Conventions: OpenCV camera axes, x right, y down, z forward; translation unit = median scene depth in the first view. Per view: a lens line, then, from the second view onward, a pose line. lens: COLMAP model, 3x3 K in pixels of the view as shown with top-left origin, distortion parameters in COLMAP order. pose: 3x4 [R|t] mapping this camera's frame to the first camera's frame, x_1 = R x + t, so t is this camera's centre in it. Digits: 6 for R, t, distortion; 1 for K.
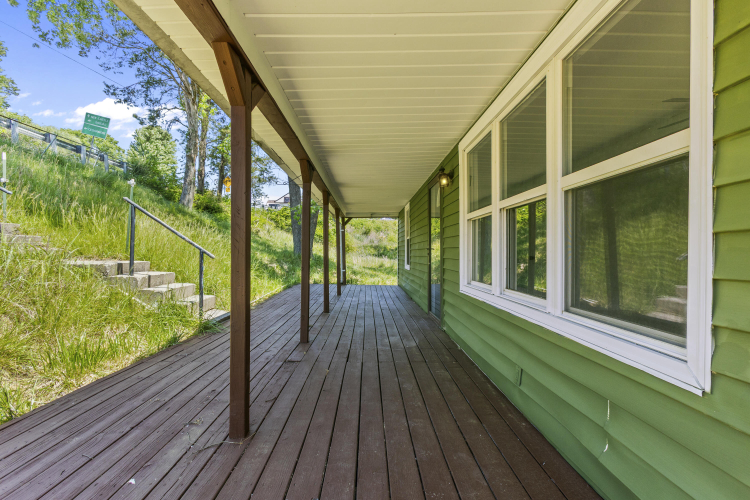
lens RADIAL K [[342.6, 0, 374.9], [0, 342.6, 253.1], [0, 0, 1]] dist [-0.000312, -0.000133]
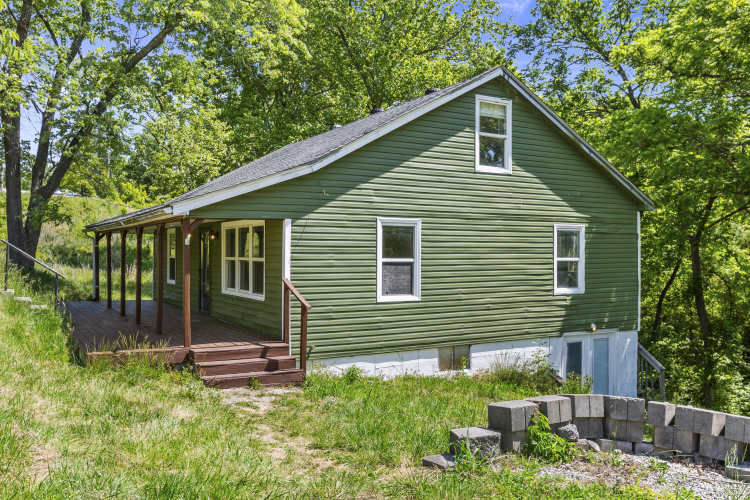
lens RADIAL K [[637.4, 0, 376.0], [0, 637.4, 250.6], [0, 0, 1]] dist [-0.004609, -0.000454]
pose [[0.865250, 0.003253, 0.501330, -0.916100], [-0.002625, 0.999995, -0.001959, -0.146164], [-0.501333, 0.000379, 0.865254, -2.939898]]
